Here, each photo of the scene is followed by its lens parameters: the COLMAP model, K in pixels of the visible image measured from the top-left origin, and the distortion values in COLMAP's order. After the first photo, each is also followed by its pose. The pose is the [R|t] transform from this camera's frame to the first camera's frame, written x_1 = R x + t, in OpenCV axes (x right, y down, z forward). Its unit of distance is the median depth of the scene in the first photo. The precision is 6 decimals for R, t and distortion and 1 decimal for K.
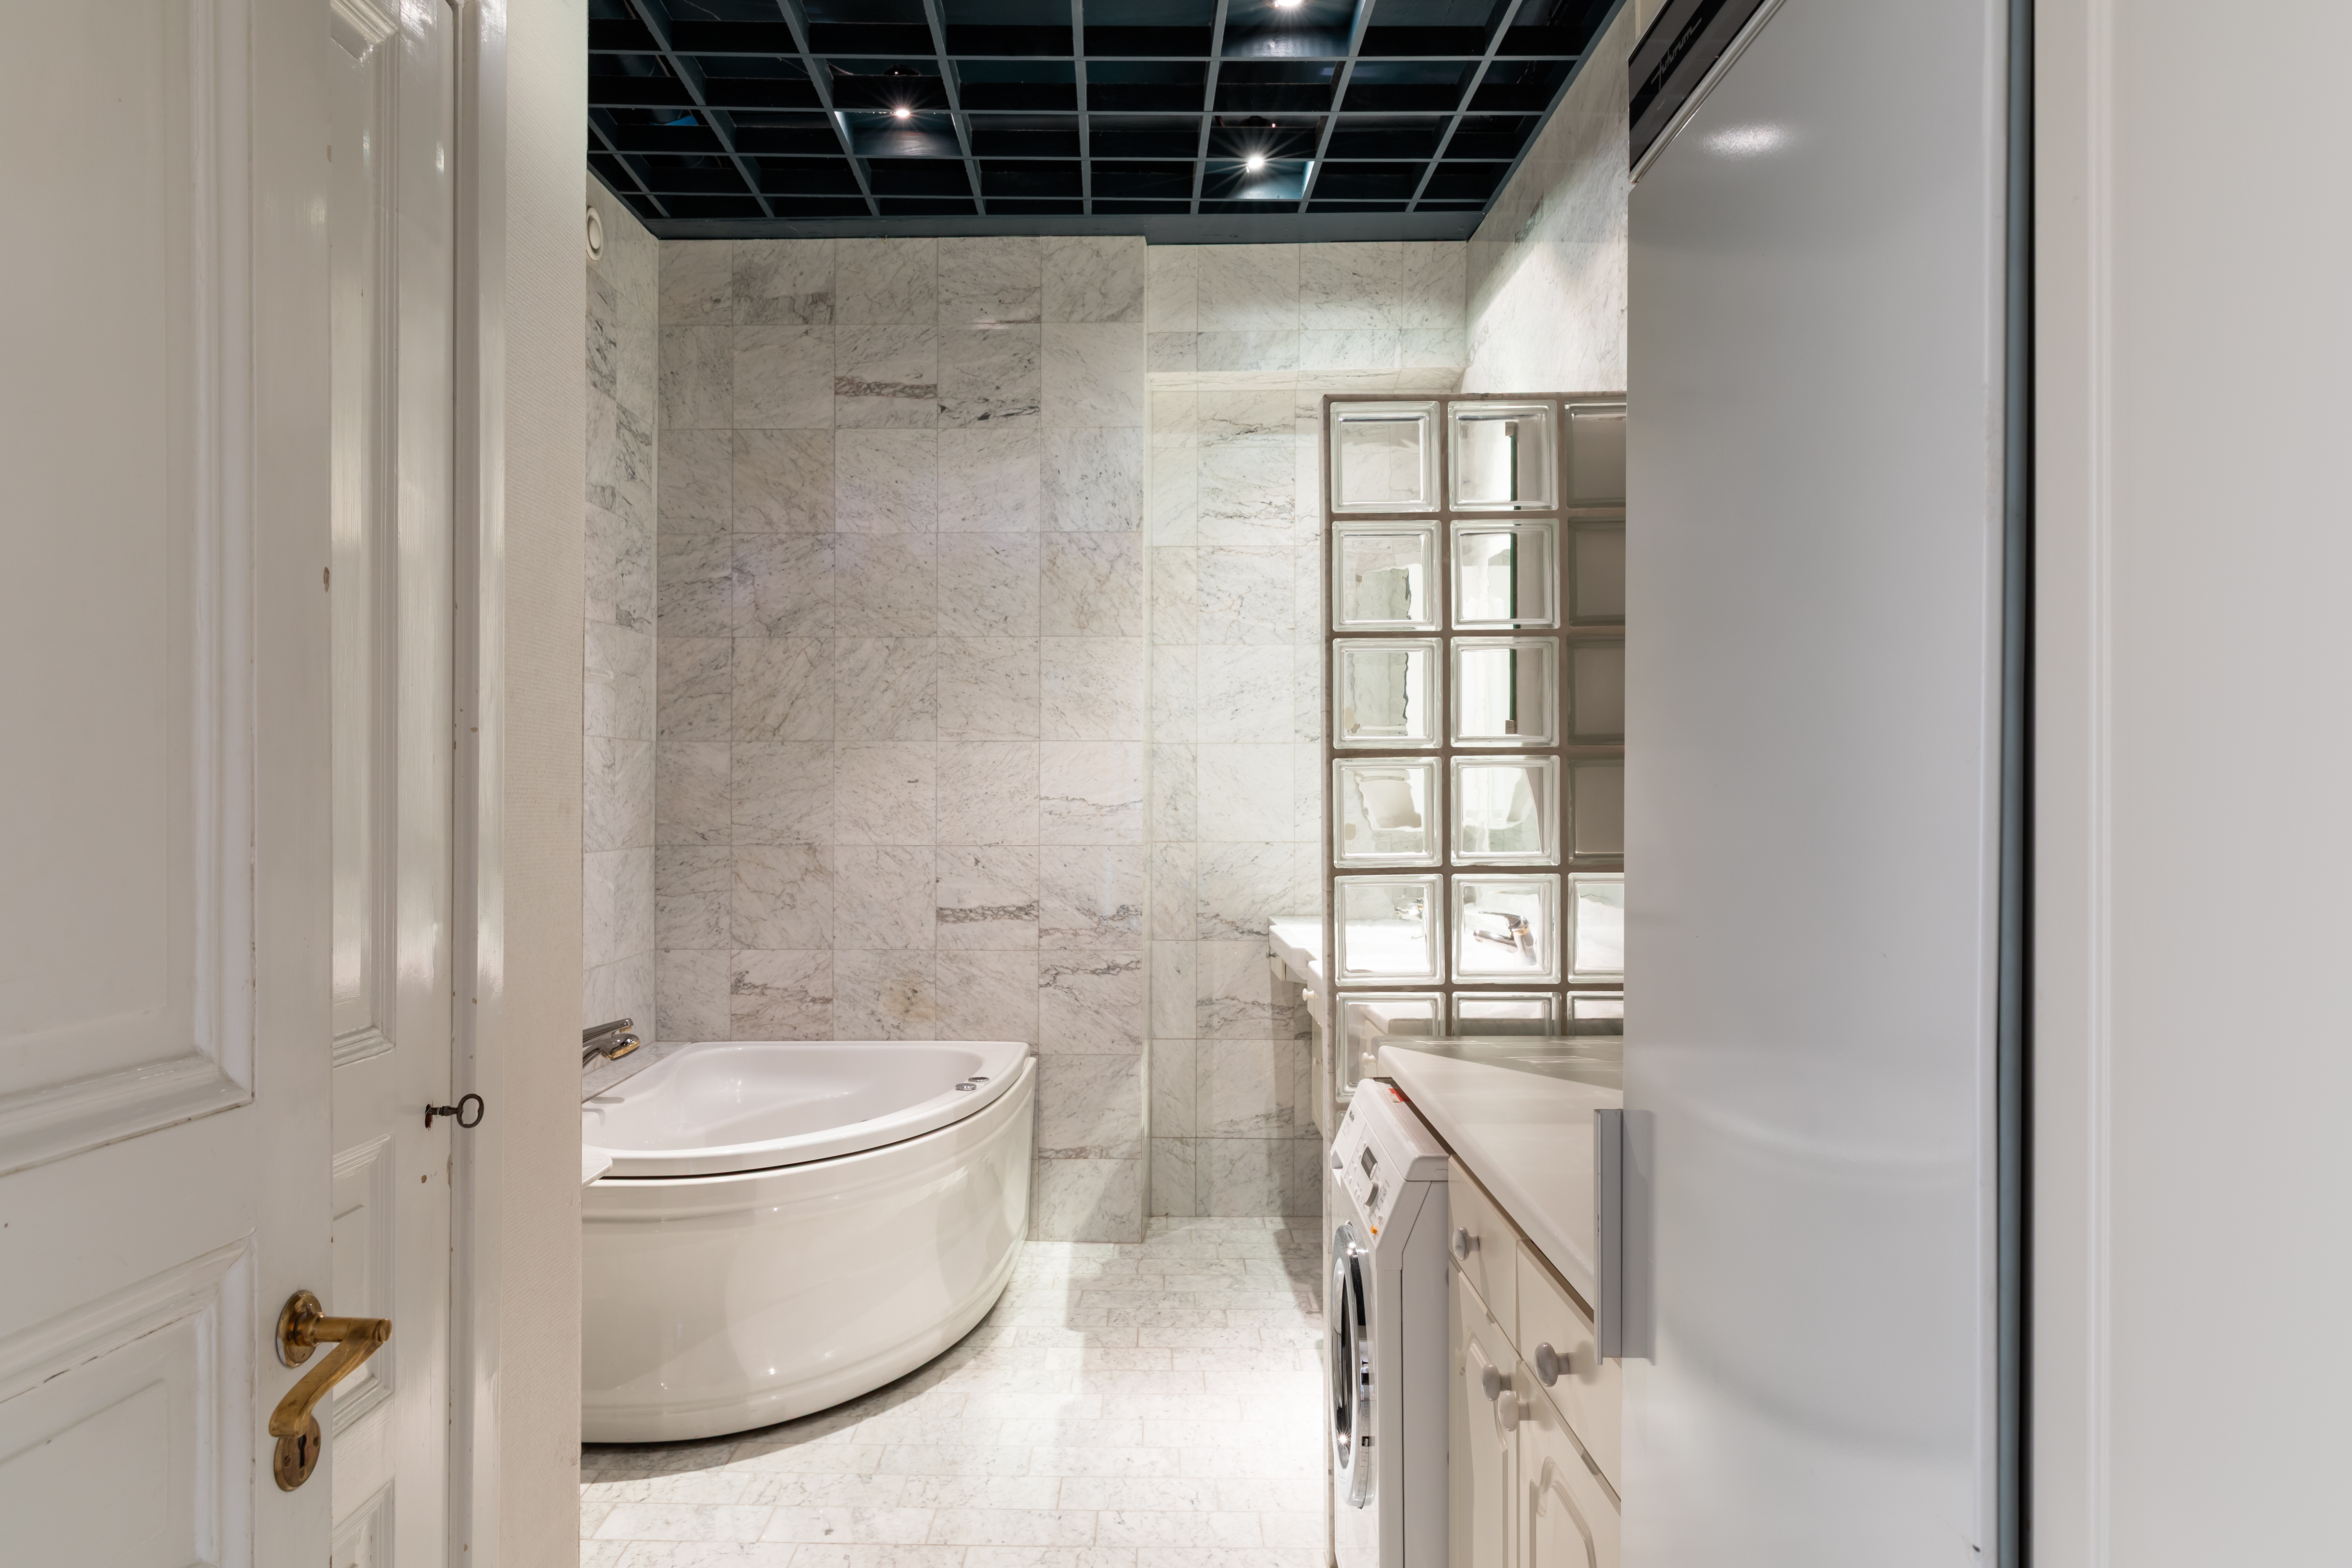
lens RADIAL K [[1766.0, 0, 1173.9], [0, 1766.0, 784.6], [0, 0, 1]] dist [-0.002251, -0.000047]
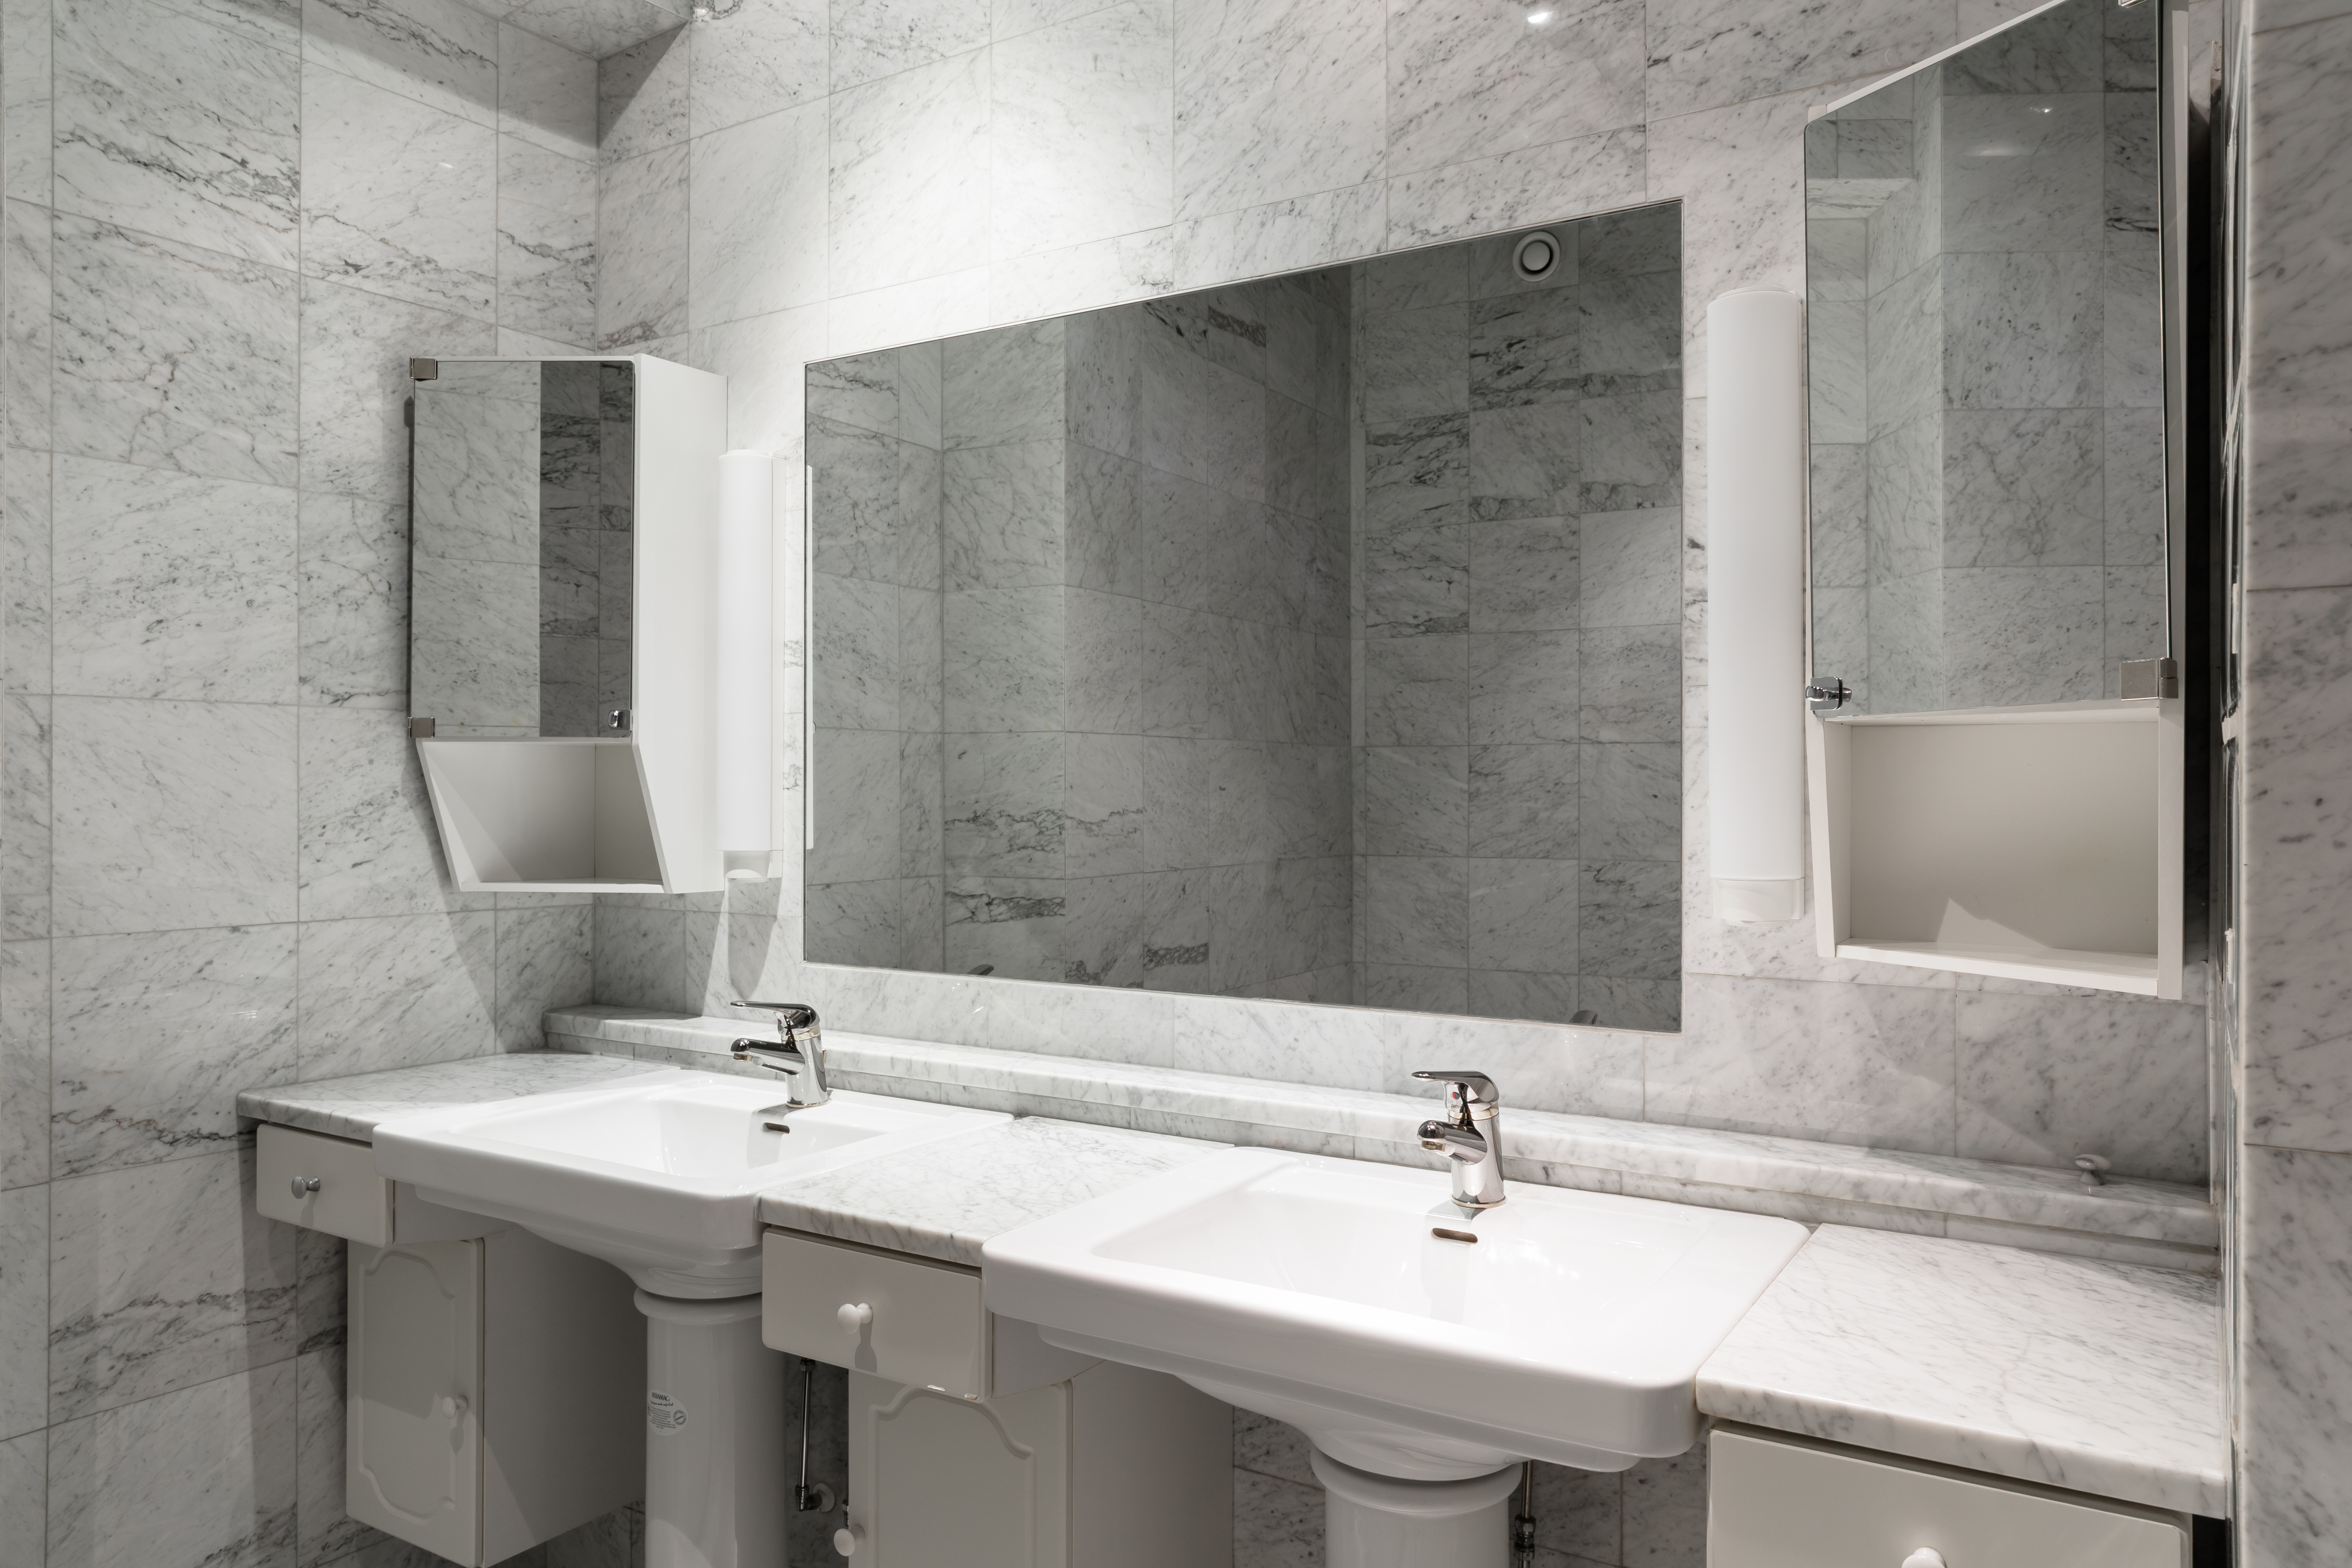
lens RADIAL K [[1579.5, 0, 1181.9], [0, 1579.5, 781.5], [0, 0, 1]] dist [-0.009481, 0.012859]
pose [[0.552319, 0.003470, 0.833625, -0.145316], [-0.002282, 0.999994, -0.002651, -0.003212], [-0.833629, -0.000439, 0.552324, 0.584247]]
